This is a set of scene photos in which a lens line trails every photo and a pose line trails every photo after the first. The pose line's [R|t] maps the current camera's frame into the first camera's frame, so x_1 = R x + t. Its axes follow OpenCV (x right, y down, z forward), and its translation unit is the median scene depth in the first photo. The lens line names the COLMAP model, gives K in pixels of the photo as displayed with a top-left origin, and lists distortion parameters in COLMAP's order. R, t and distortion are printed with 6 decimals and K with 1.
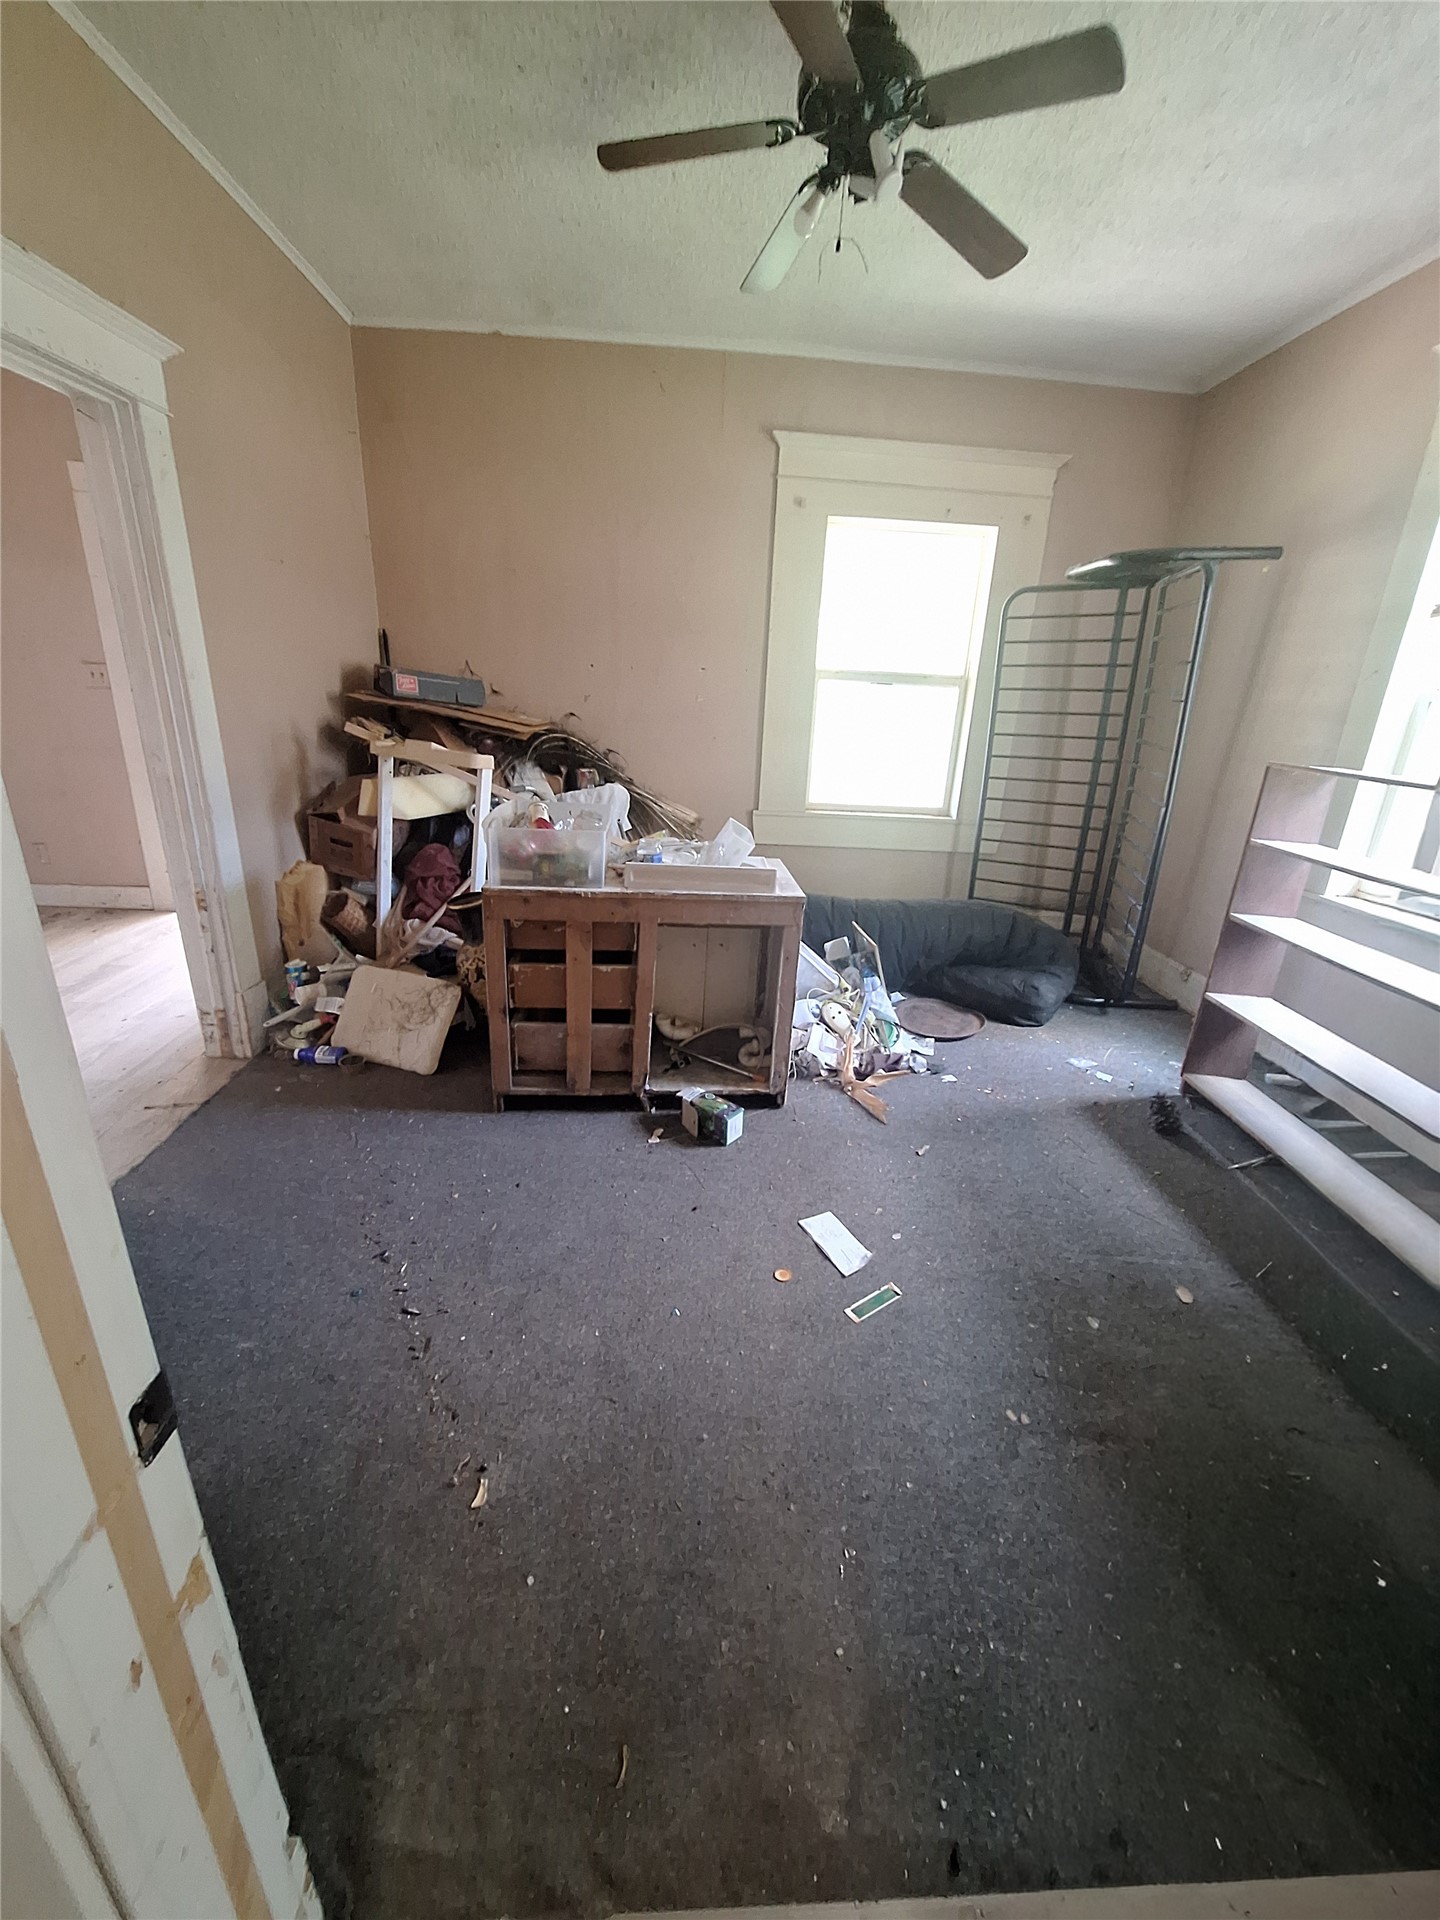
lens RADIAL K [[748.8, 0, 726.1], [0, 748.8, 953.7], [0, 0, 1]] dist [-0.003574, 0.000064]
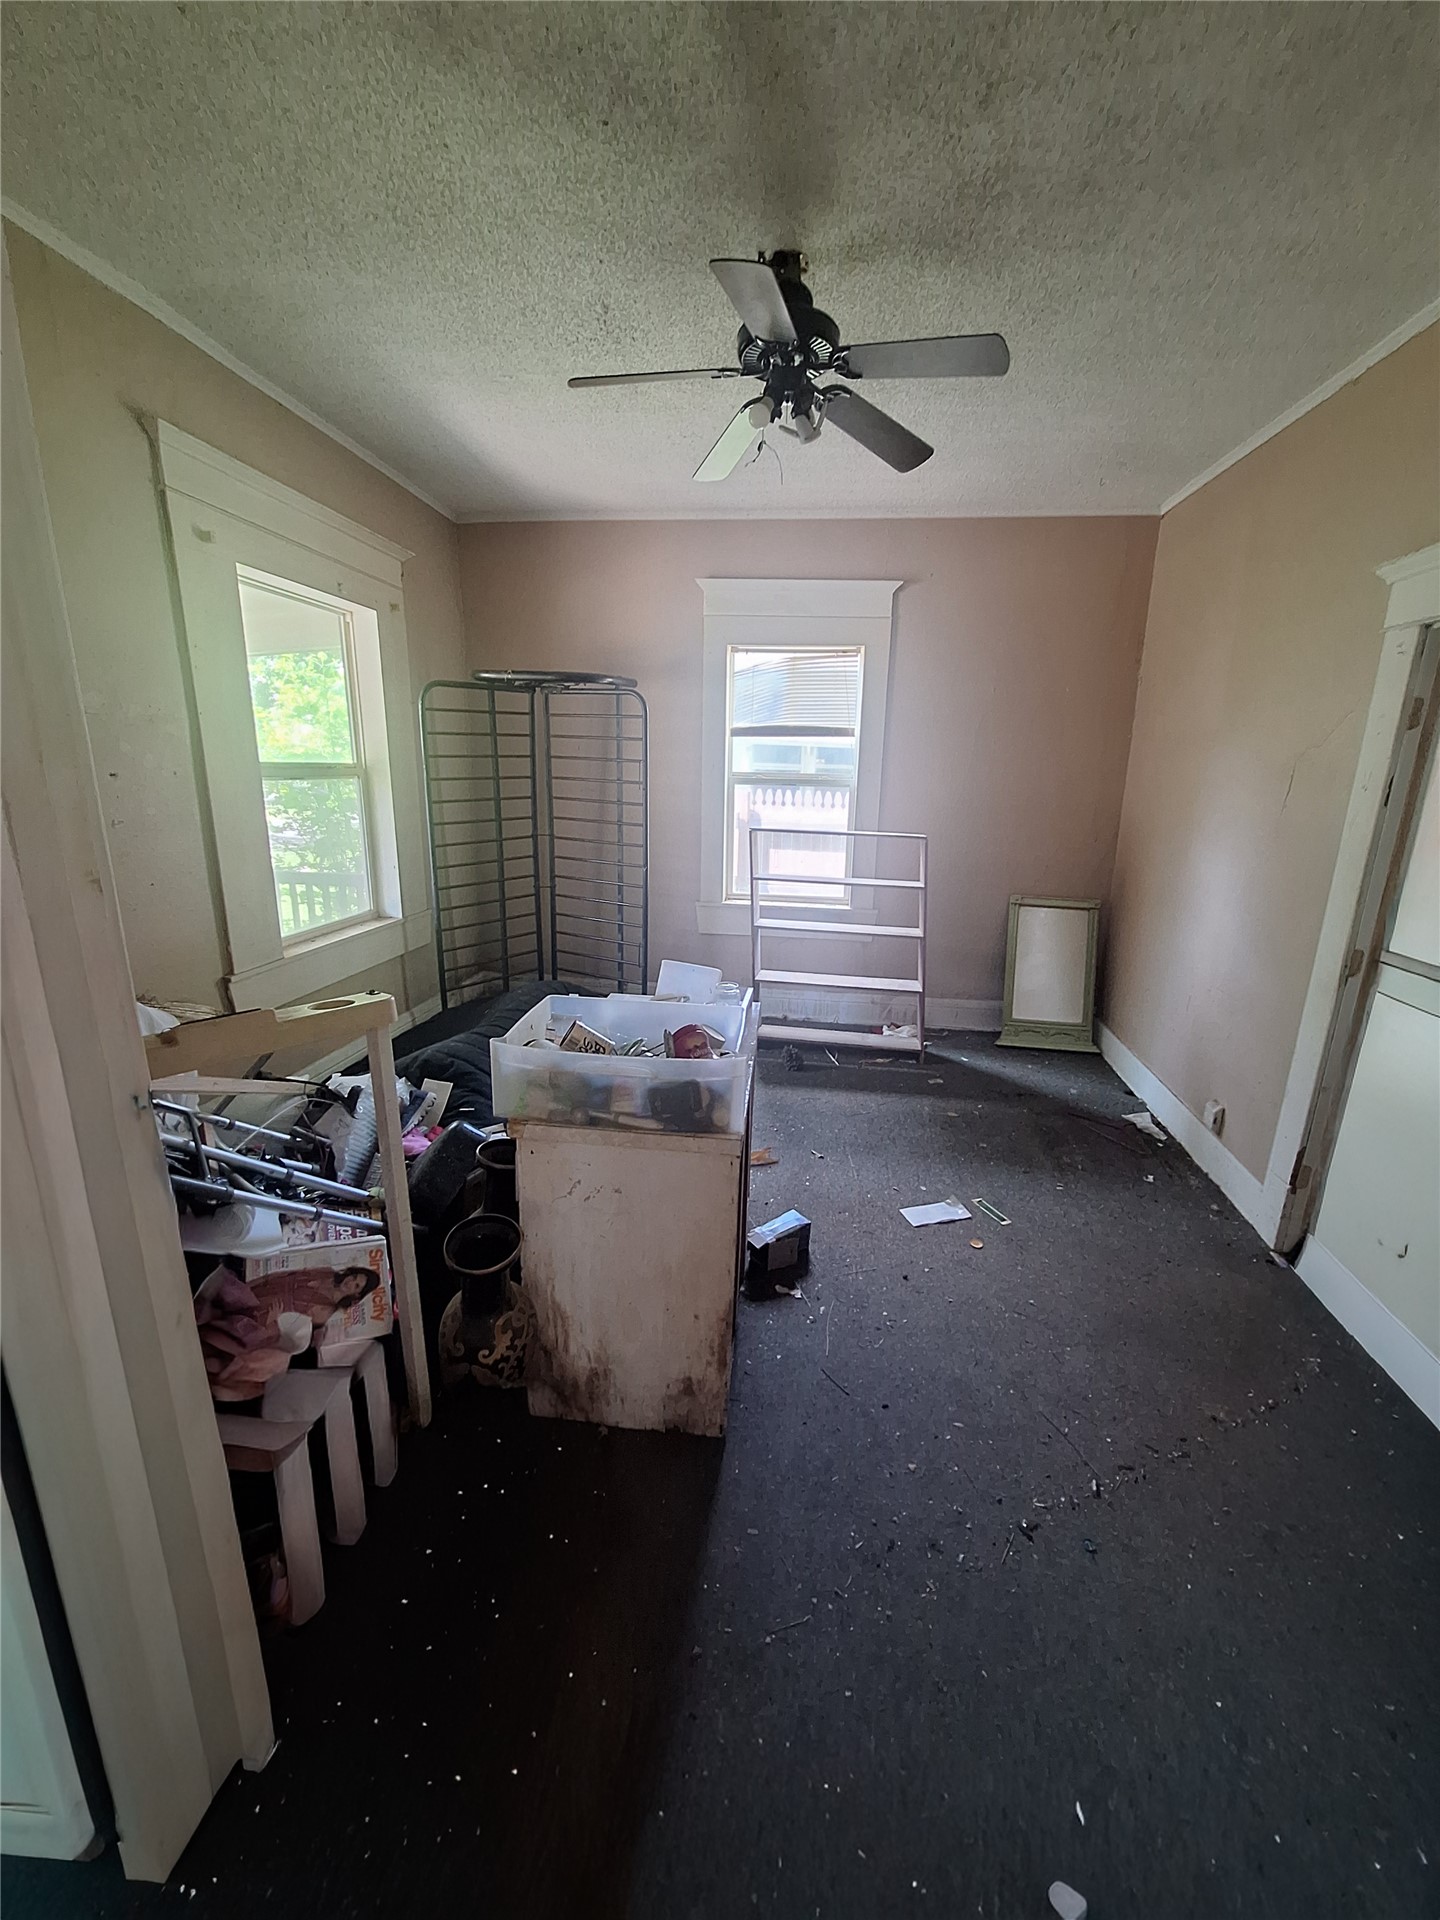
lens RADIAL K [[748.8, 0, 724.8], [0, 748.8, 957.9], [0, 0, 1]] dist [-0.003574, 0.000064]
pose [[0.188281, -0.286149, 0.939505, -0.864725], [0.309134, 0.925256, 0.219857, -0.374689], [-0.932195, 0.249038, 0.262666, 0.712699]]
